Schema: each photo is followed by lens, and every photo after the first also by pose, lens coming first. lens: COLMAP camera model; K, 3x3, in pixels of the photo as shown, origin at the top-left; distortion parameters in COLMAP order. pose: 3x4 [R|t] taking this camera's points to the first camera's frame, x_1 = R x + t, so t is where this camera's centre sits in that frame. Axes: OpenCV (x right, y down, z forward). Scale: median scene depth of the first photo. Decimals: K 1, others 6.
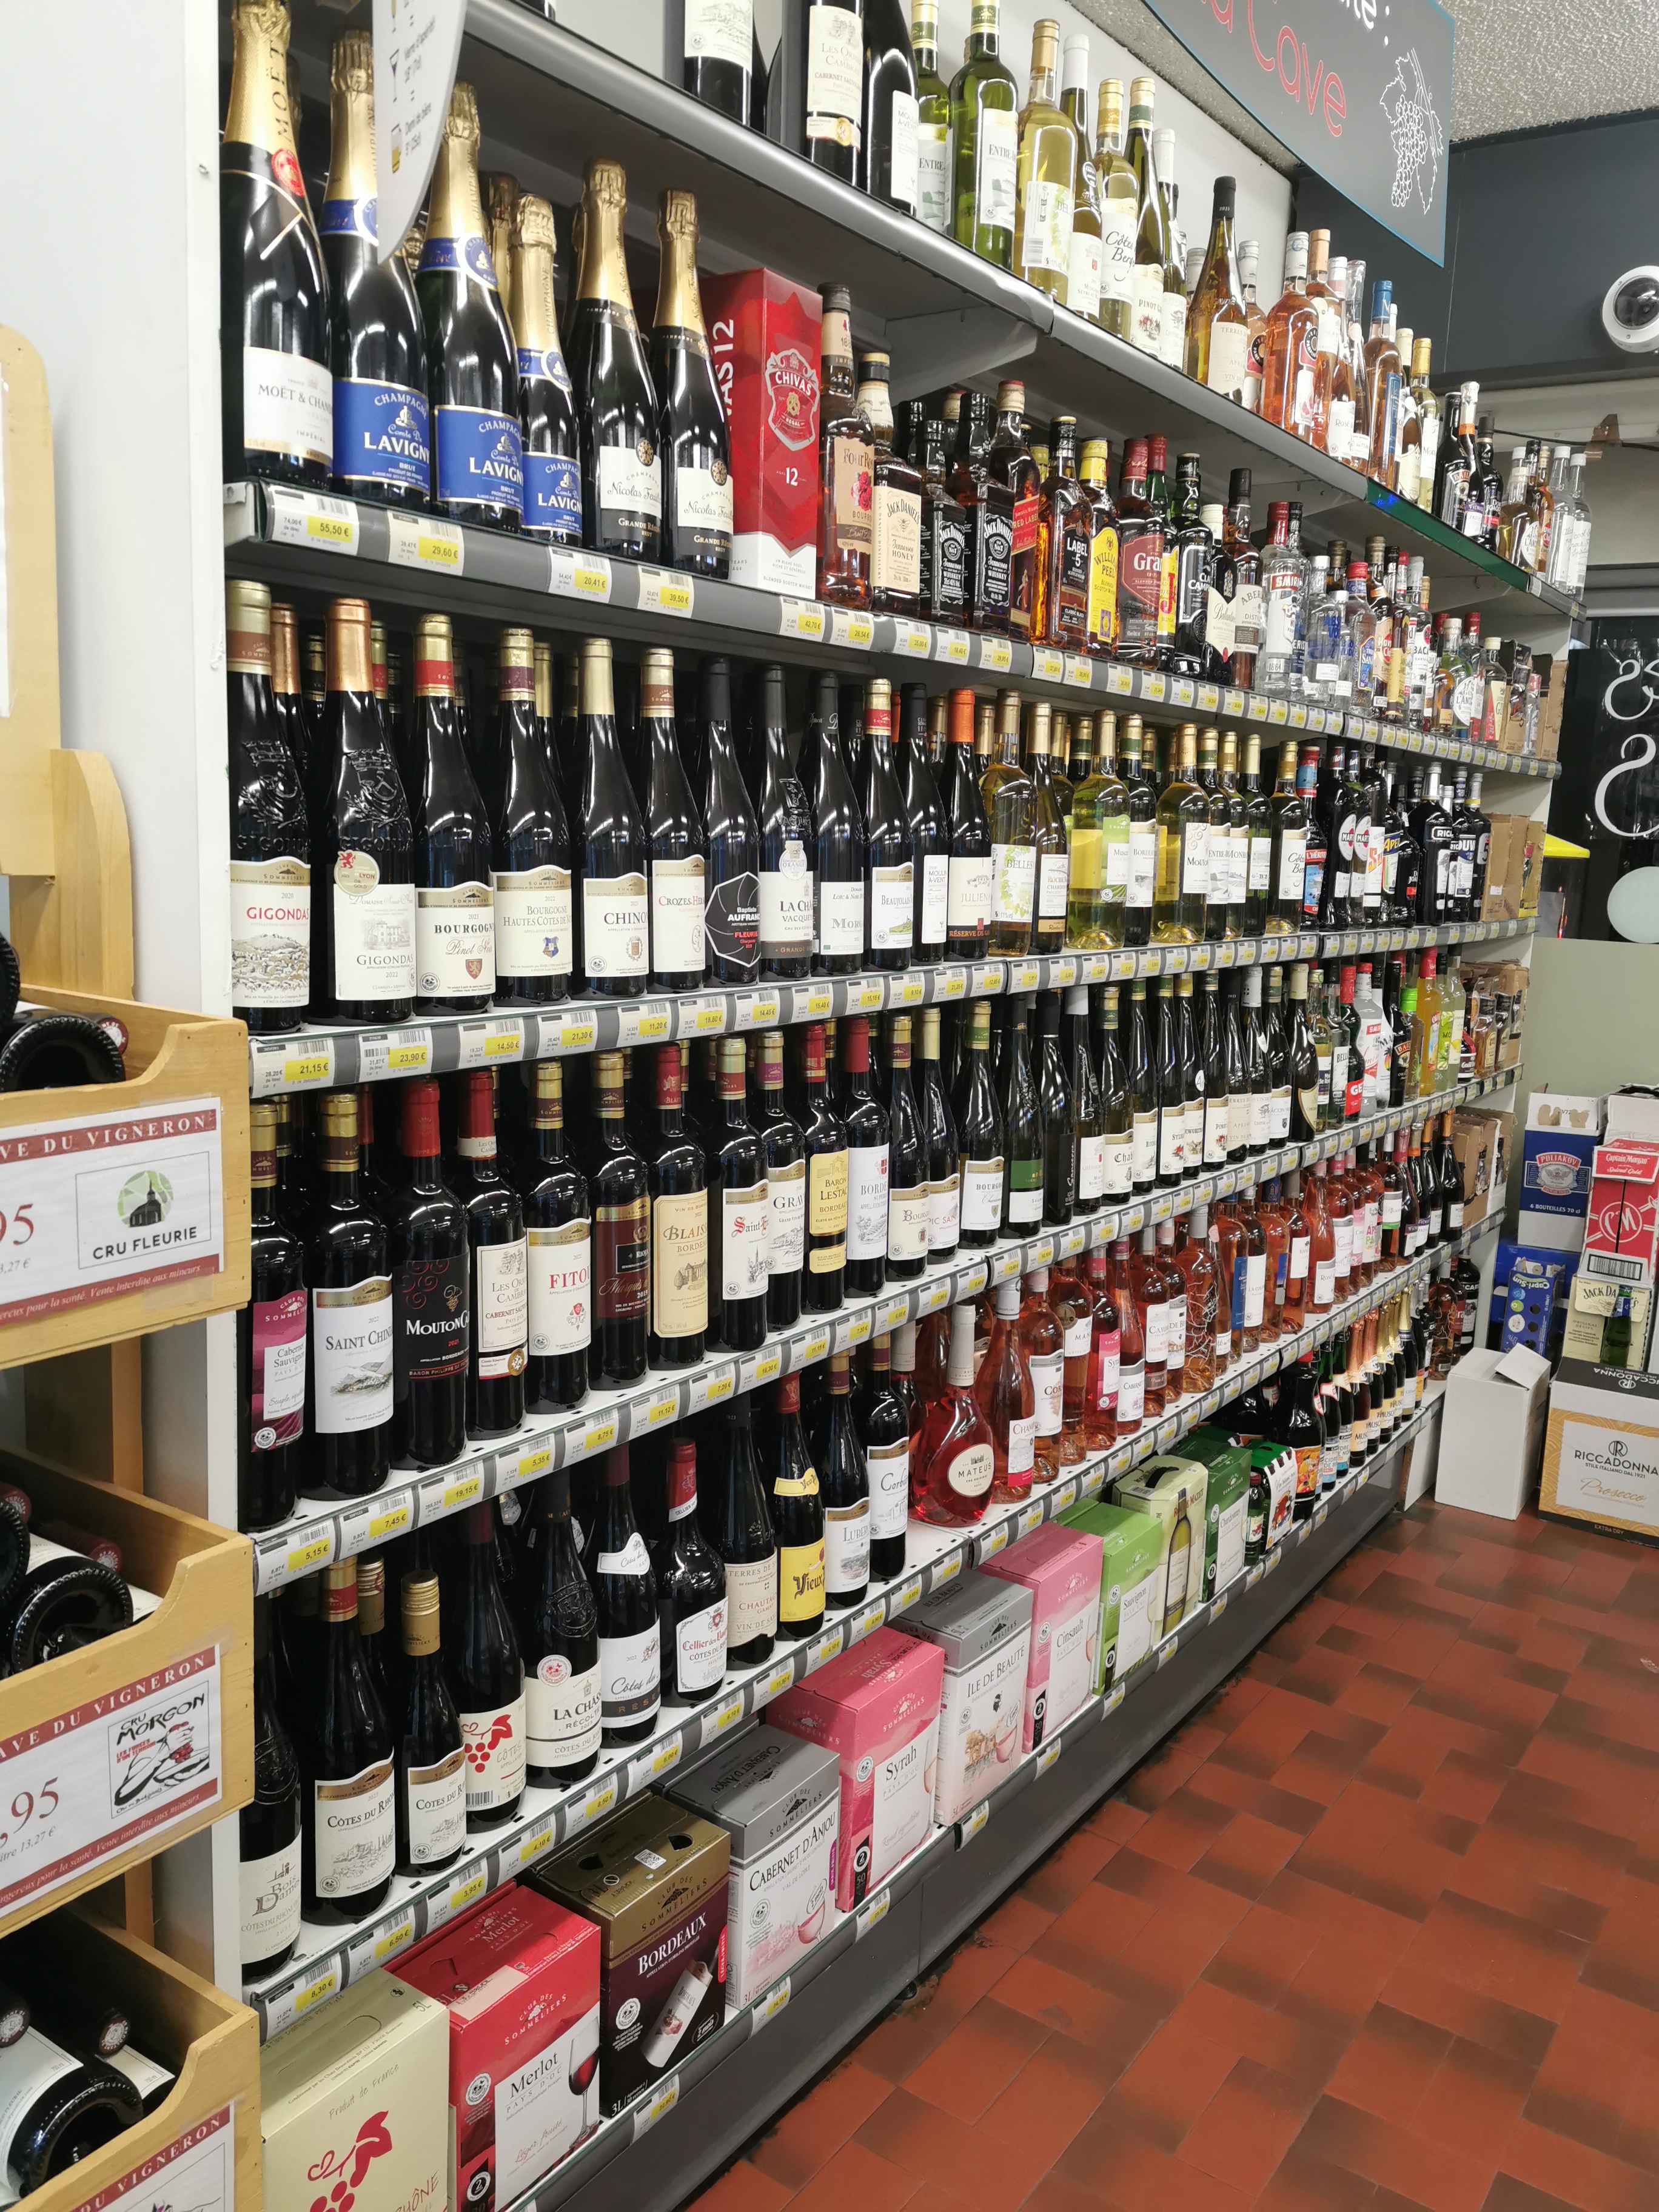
lens RADIAL K [[1722.7, 0, 832.1], [0, 1722.7, 1104.3], [0, 0, 1]] dist [0.068109, -0.093391]
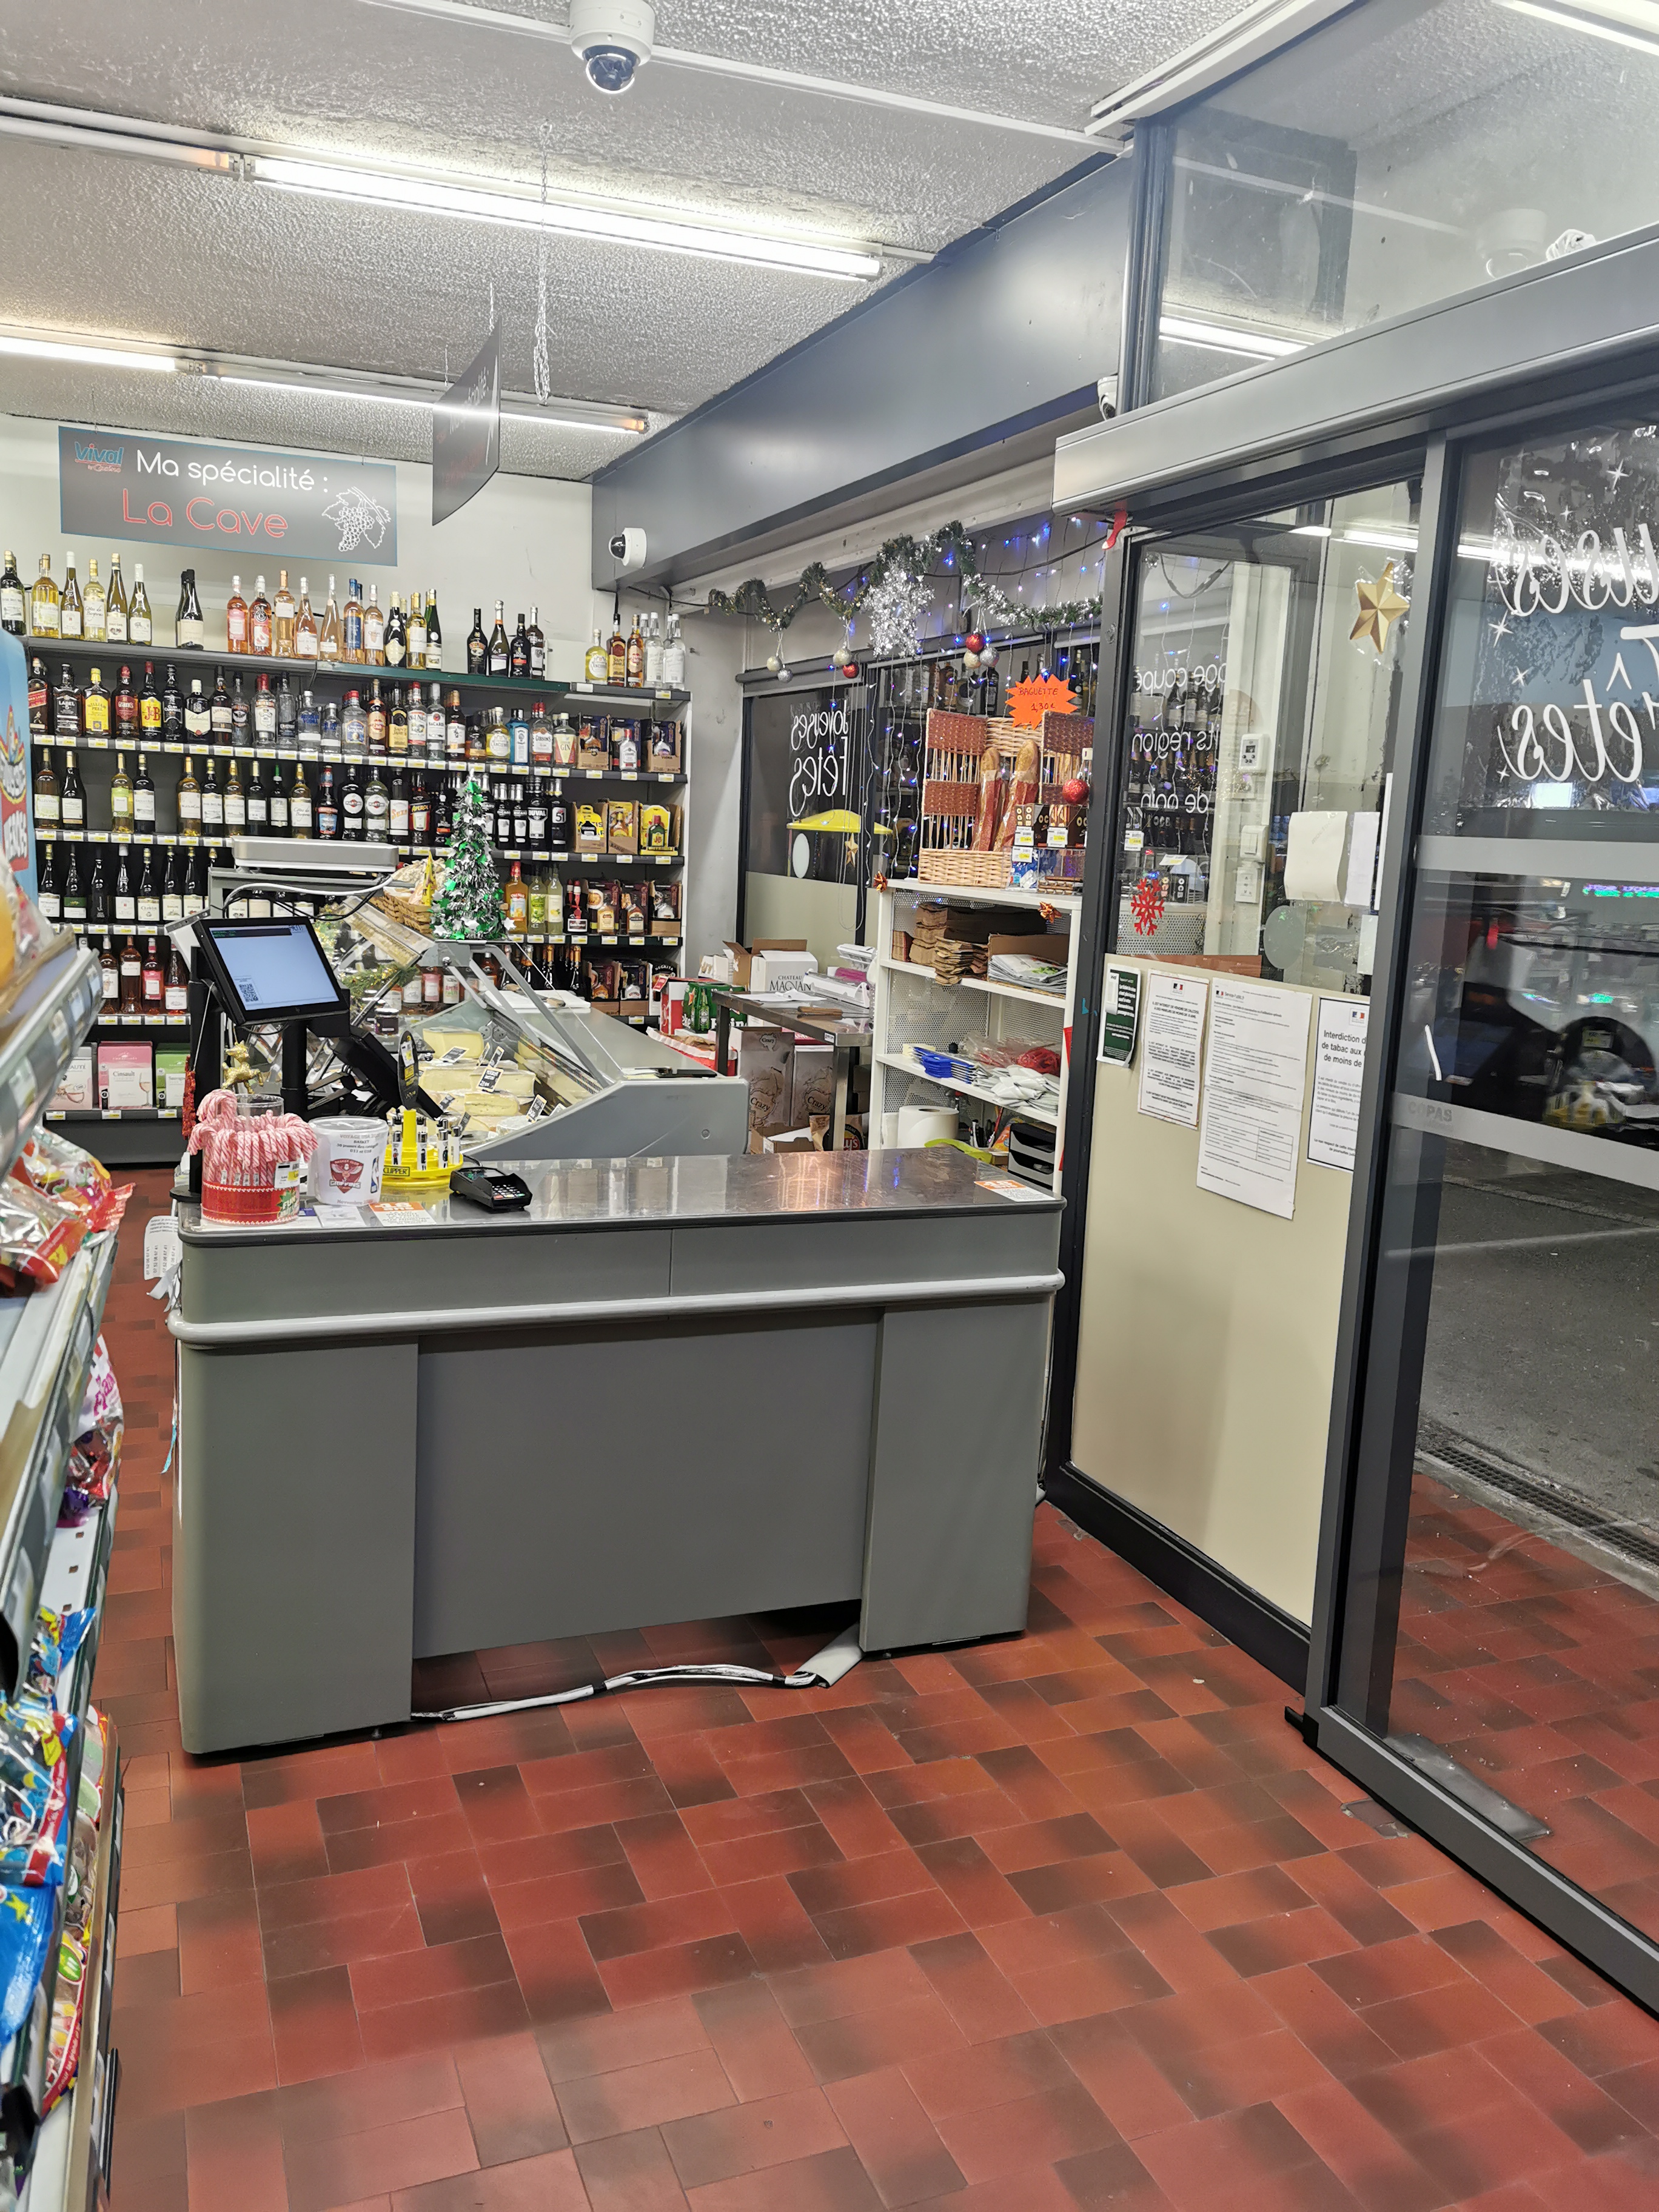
lens RADIAL K [[1722.7, 0, 828.1], [0, 1722.7, 1102.5], [0, 0, 1]] dist [0.068109, -0.093391]
pose [[0.840121, 0.092661, -0.534425, 2.802280], [-0.099097, 0.994937, 0.016724, 0.201045], [0.533269, 0.038909, 0.845050, -0.865907]]
